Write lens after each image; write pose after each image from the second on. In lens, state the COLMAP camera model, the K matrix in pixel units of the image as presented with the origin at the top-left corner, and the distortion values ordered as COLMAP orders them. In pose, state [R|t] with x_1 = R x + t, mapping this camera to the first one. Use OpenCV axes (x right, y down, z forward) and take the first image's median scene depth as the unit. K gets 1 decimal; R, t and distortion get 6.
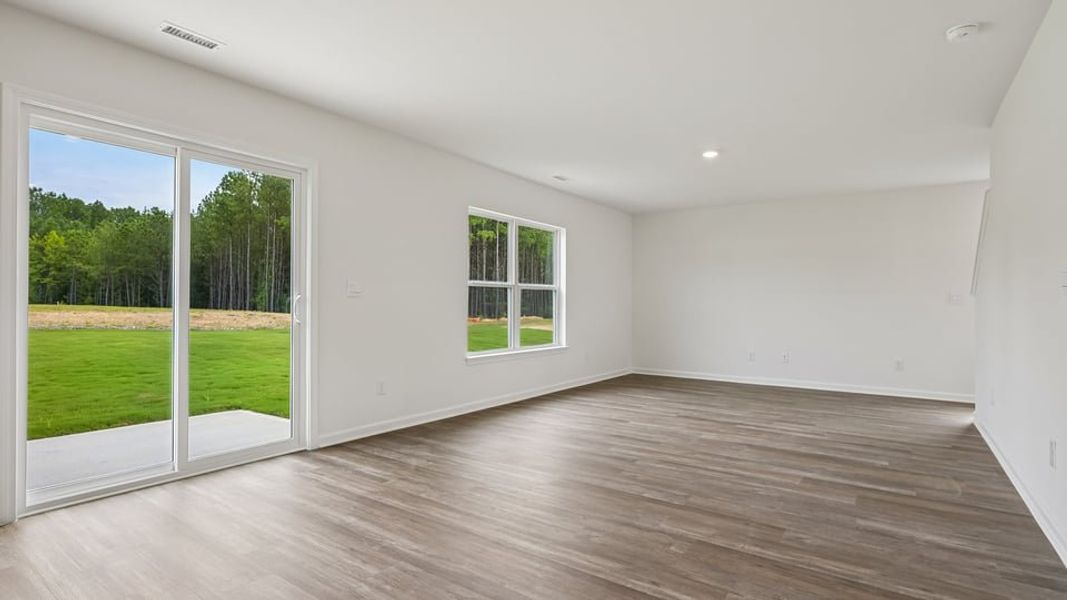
lens RADIAL K [[515.7, 0, 542.1], [0, 515.7, 297.7], [0, 0, 1]] dist [-0.006480, 0.000243]
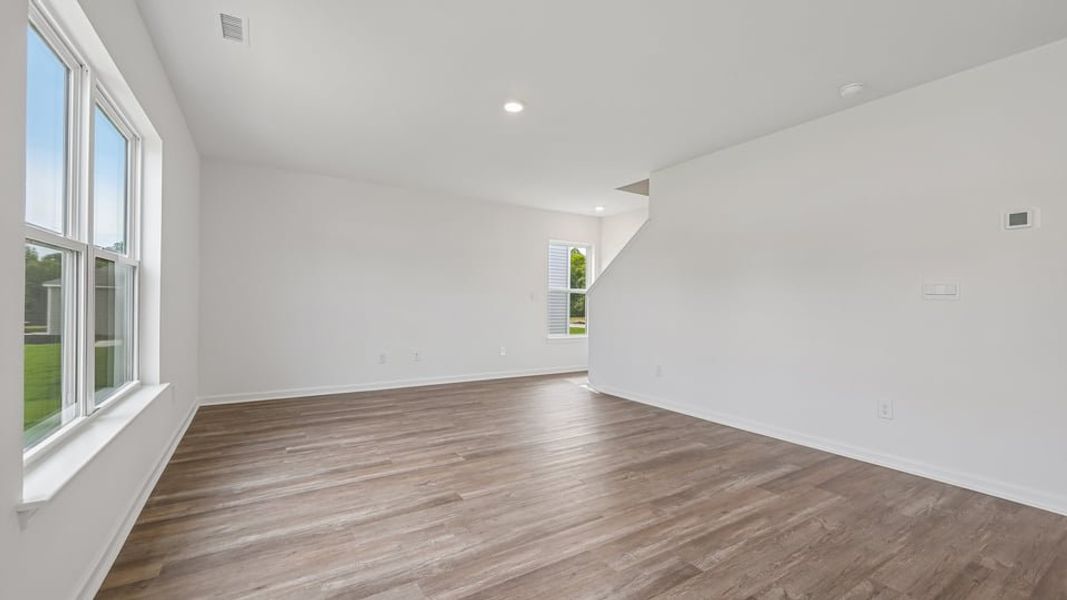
lens RADIAL K [[435.9, 0, 532.6], [0, 435.9, 298.7], [0, 0, 1]] dist [-0.000465, -0.000283]
pose [[0.398824, 0.002787, 0.917023, -0.377865], [-0.021007, 0.999761, 0.006098, 0.006894], [-0.916787, -0.021696, 0.398787, 1.030093]]
